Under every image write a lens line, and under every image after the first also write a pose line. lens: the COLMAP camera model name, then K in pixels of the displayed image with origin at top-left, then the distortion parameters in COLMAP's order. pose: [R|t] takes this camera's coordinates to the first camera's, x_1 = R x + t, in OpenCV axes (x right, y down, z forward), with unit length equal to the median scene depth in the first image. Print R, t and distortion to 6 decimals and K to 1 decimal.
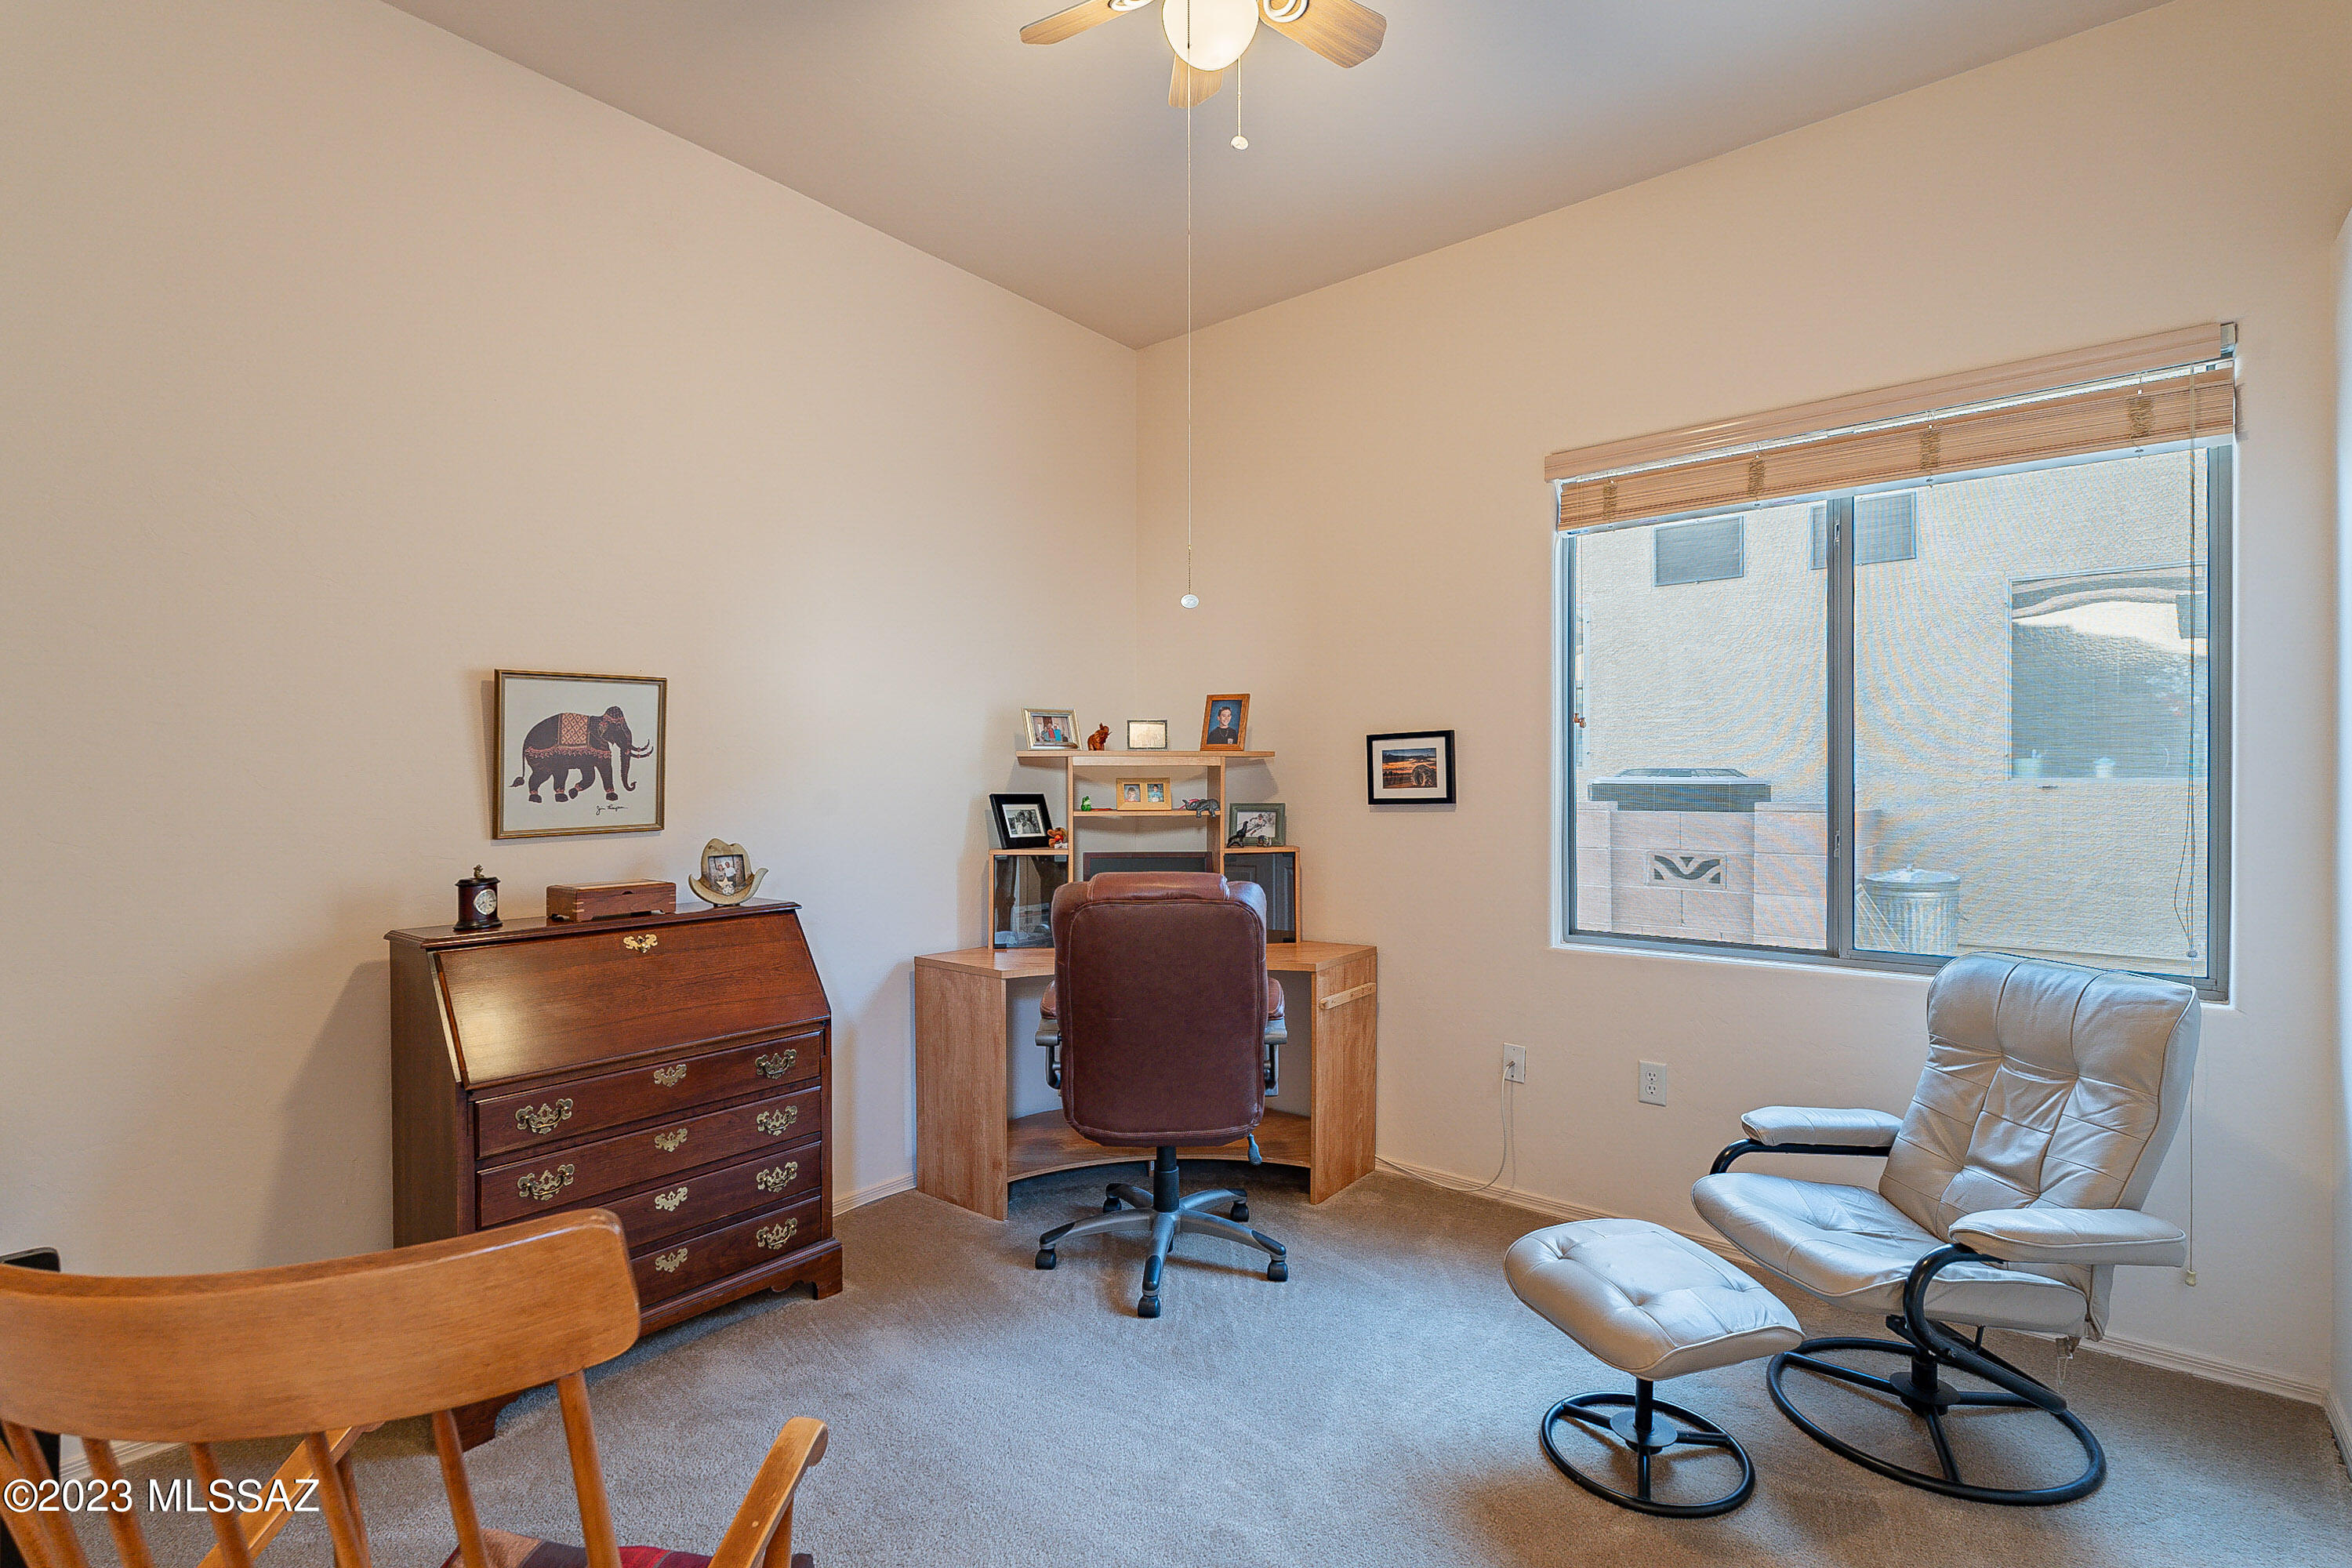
lens RADIAL K [[1140.2, 0, 1177.2], [0, 1140.2, 798.2], [0, 0, 1]] dist [-0.002807, -0.001269]
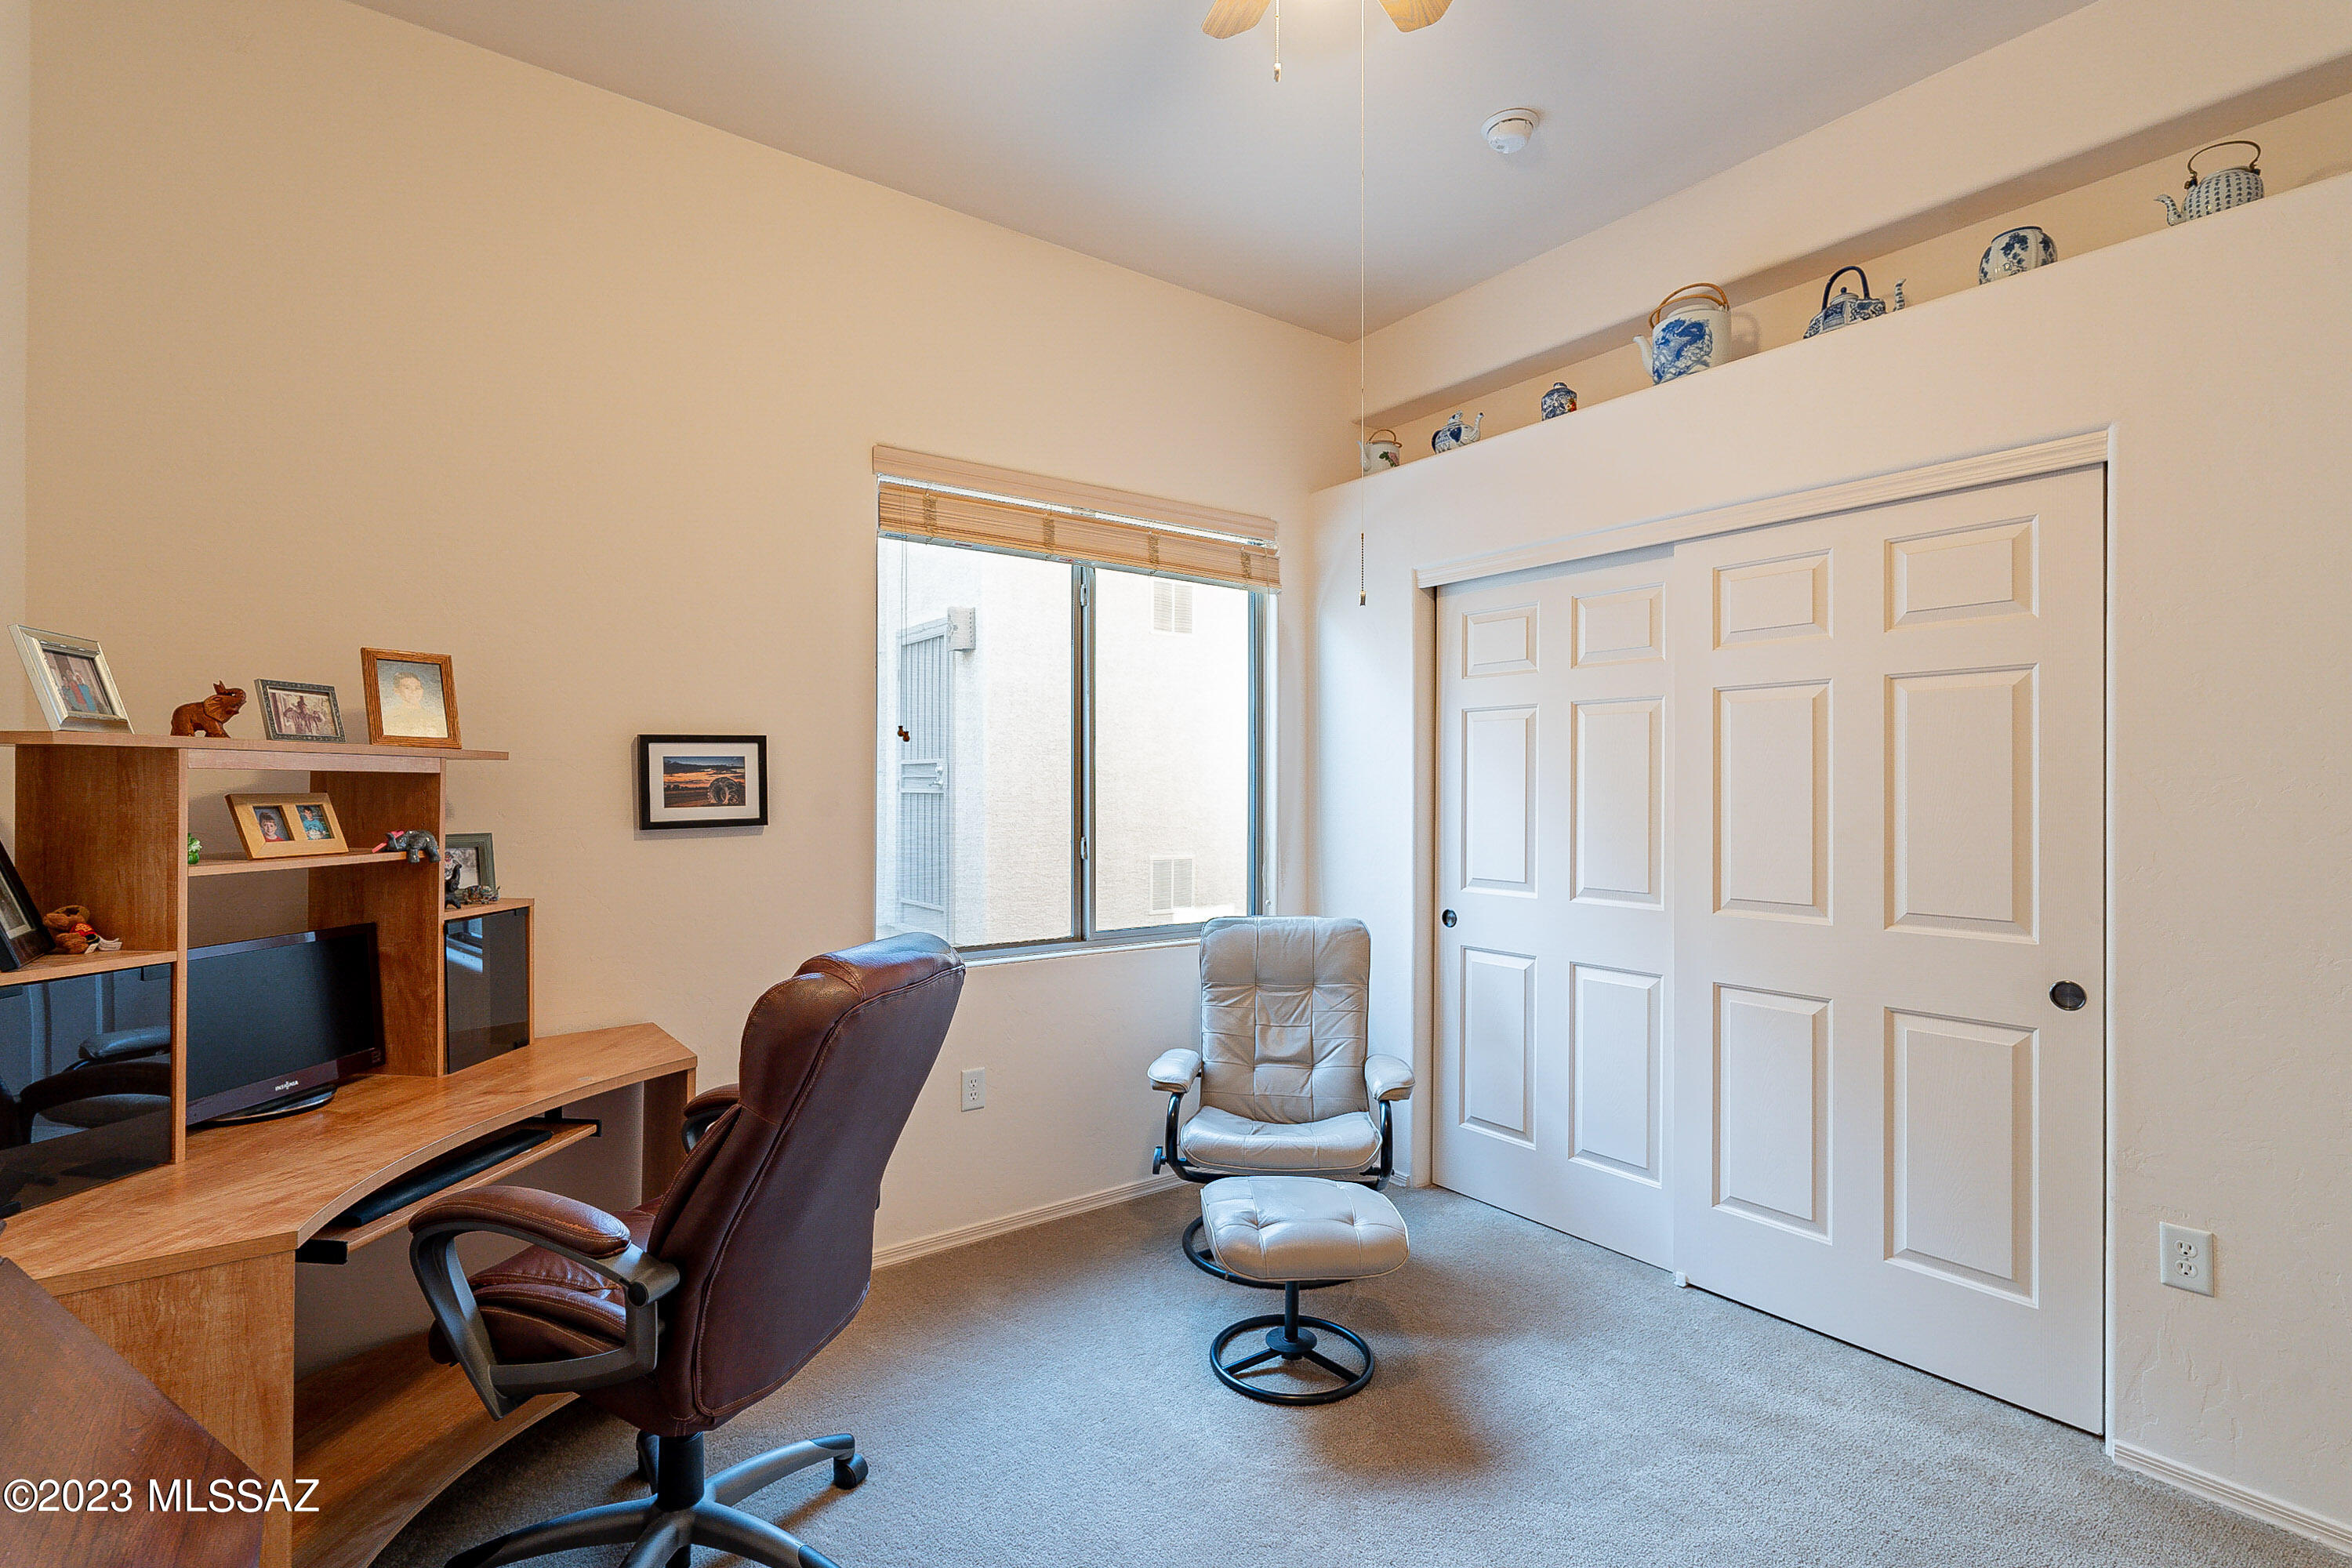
lens RADIAL K [[1140.2, 0, 1175.0], [0, 1140.2, 775.3], [0, 0, 1]] dist [-0.002807, -0.001269]
pose [[0.205694, 0.009165, 0.978574, -0.498332], [0.010279, 0.999881, -0.011525, -0.018602], [-0.978562, 0.012430, 0.205575, 0.542548]]
